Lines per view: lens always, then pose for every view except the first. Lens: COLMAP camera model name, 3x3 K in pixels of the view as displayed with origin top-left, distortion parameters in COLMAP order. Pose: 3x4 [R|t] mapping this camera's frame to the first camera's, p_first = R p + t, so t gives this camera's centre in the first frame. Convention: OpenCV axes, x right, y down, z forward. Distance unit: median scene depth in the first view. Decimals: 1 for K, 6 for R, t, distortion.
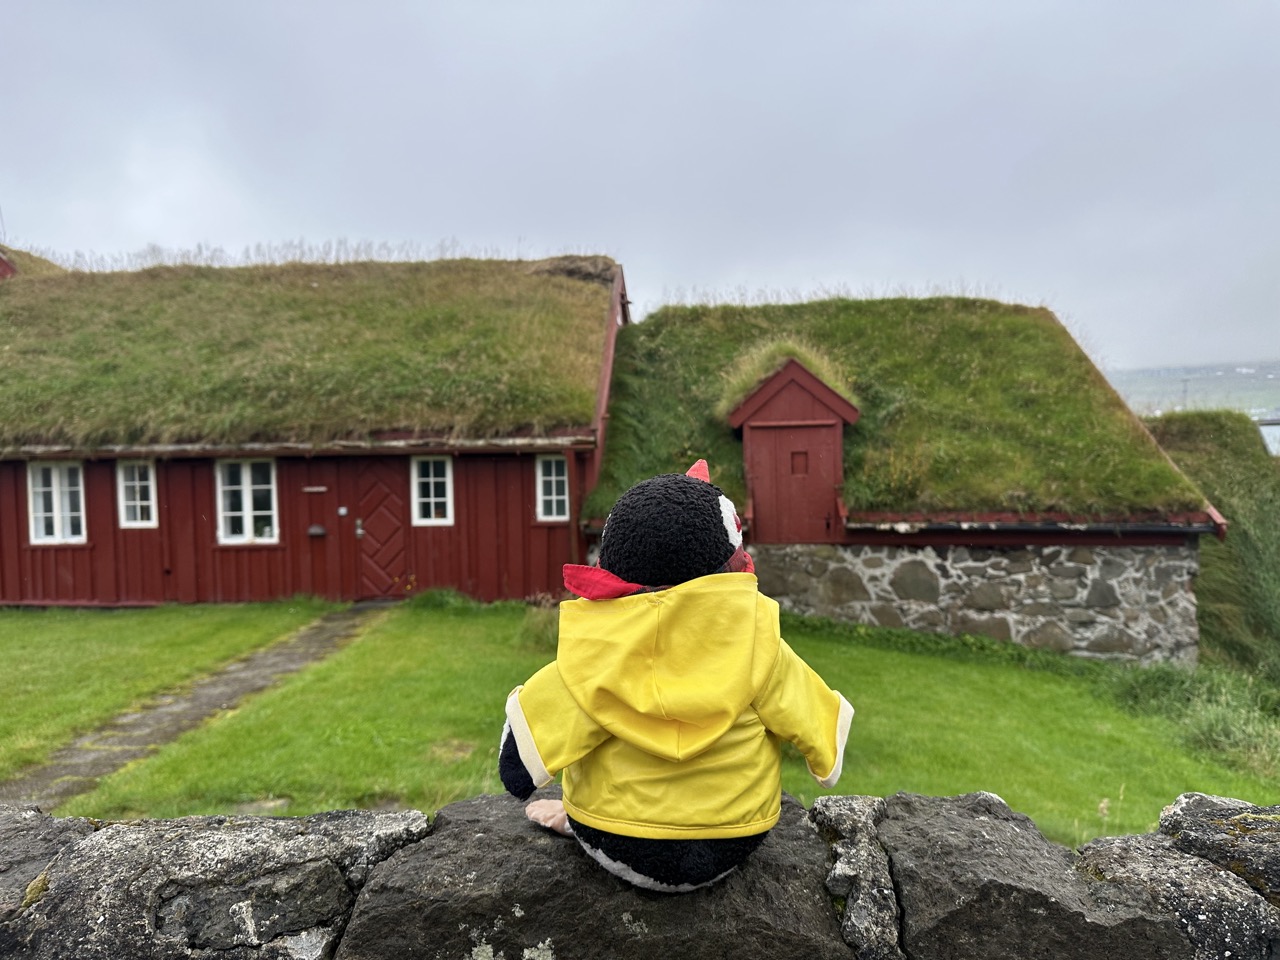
lens RADIAL K [[873.2, 0, 640.7], [0, 873.2, 478.8], [0, 0, 1]] dist [0.005976, 0.001265]
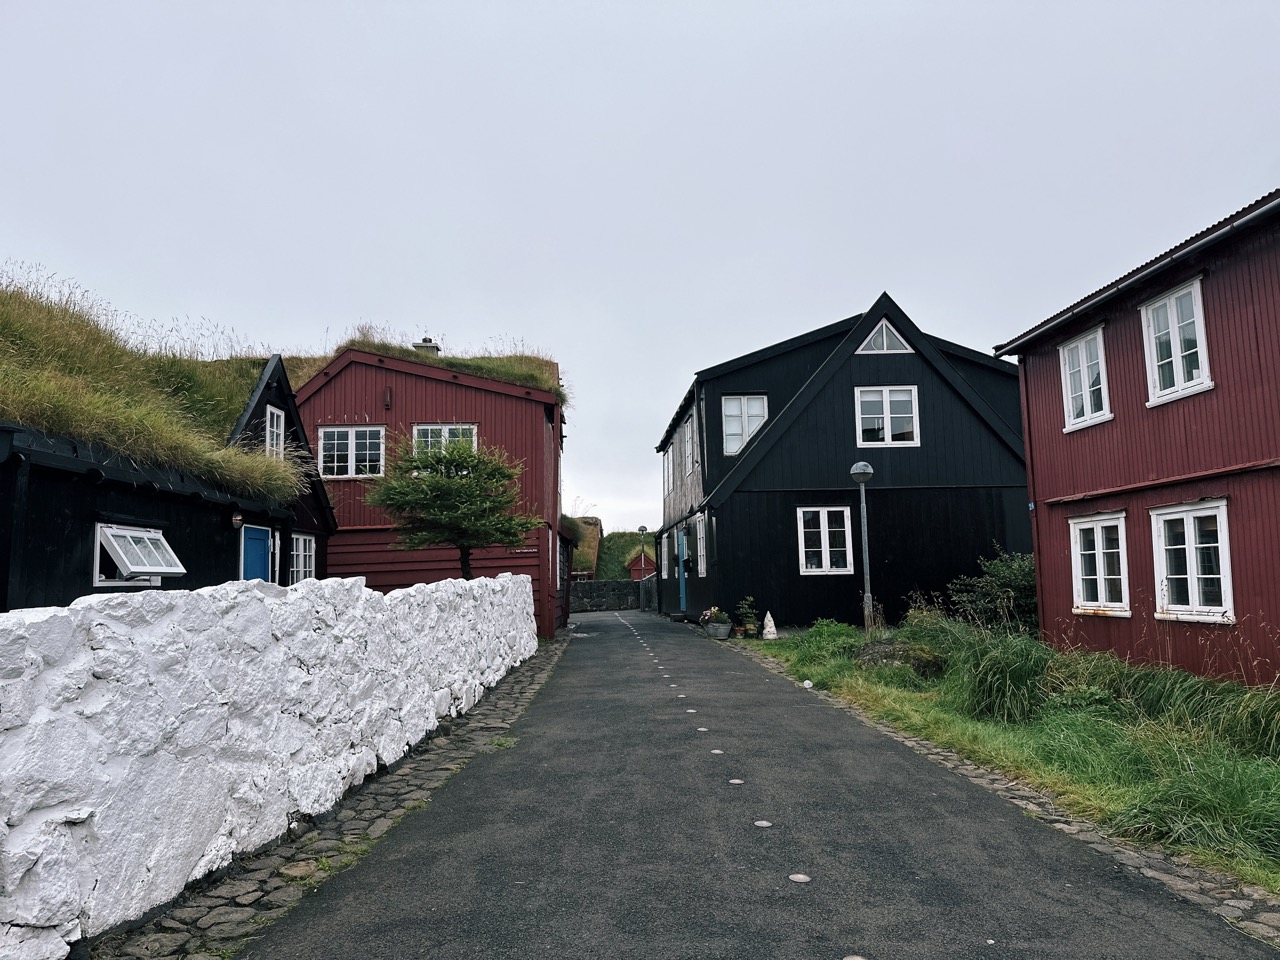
lens RADIAL K [[873.2, 0, 641.3], [0, 873.2, 480.0], [0, 0, 1]] dist [0.005976, 0.001265]
pose [[0.999888, 0.006331, 0.013584, 0.088702], [-0.004244, 0.988902, -0.148512, 0.102472], [-0.014373, 0.148438, 0.988817, -2.372478]]
